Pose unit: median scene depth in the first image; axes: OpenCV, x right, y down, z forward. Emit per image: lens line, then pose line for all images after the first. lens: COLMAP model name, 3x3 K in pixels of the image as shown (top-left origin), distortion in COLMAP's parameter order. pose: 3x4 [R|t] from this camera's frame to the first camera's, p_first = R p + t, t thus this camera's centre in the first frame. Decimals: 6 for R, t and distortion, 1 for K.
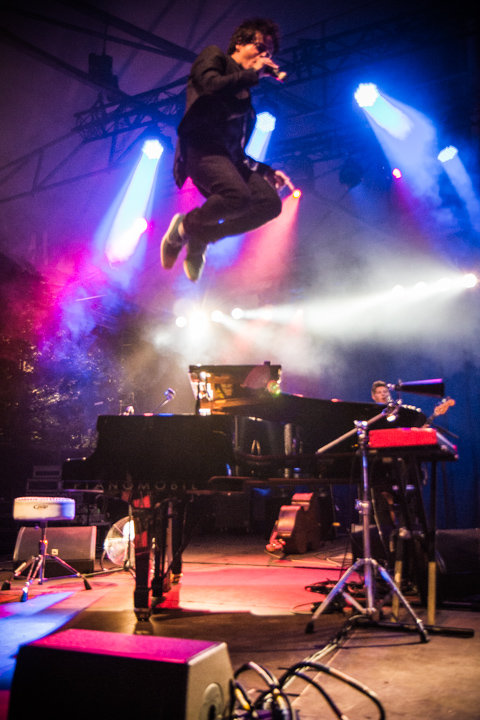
lens RADIAL K [[582.2, 0, 240.0], [0, 582.2, 360.0], [0, 0, 1]] dist [-0.099408, 0.126024]
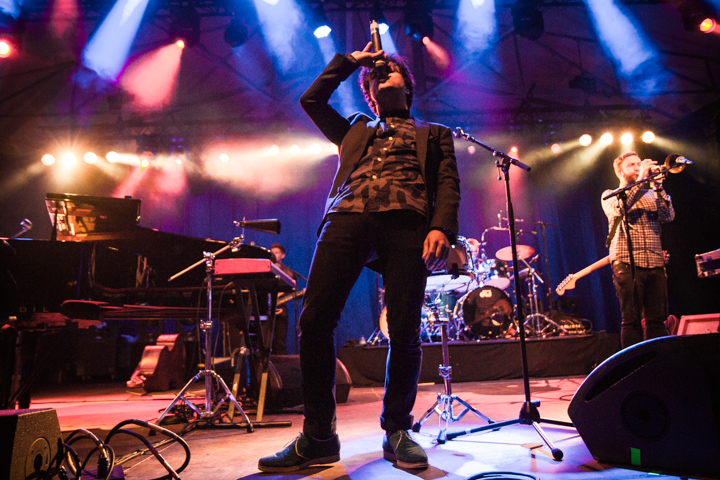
lens RADIAL K [[582.2, 0, 365.5], [0, 582.2, 240.5], [0, 0, 1]] dist [-0.099408, 0.126024]
pose [[0.918145, 0.050432, 0.393023, 0.031530], [-0.063823, 0.997739, 0.021070, 0.029368], [-0.391072, -0.044429, 0.919287, -0.134406]]
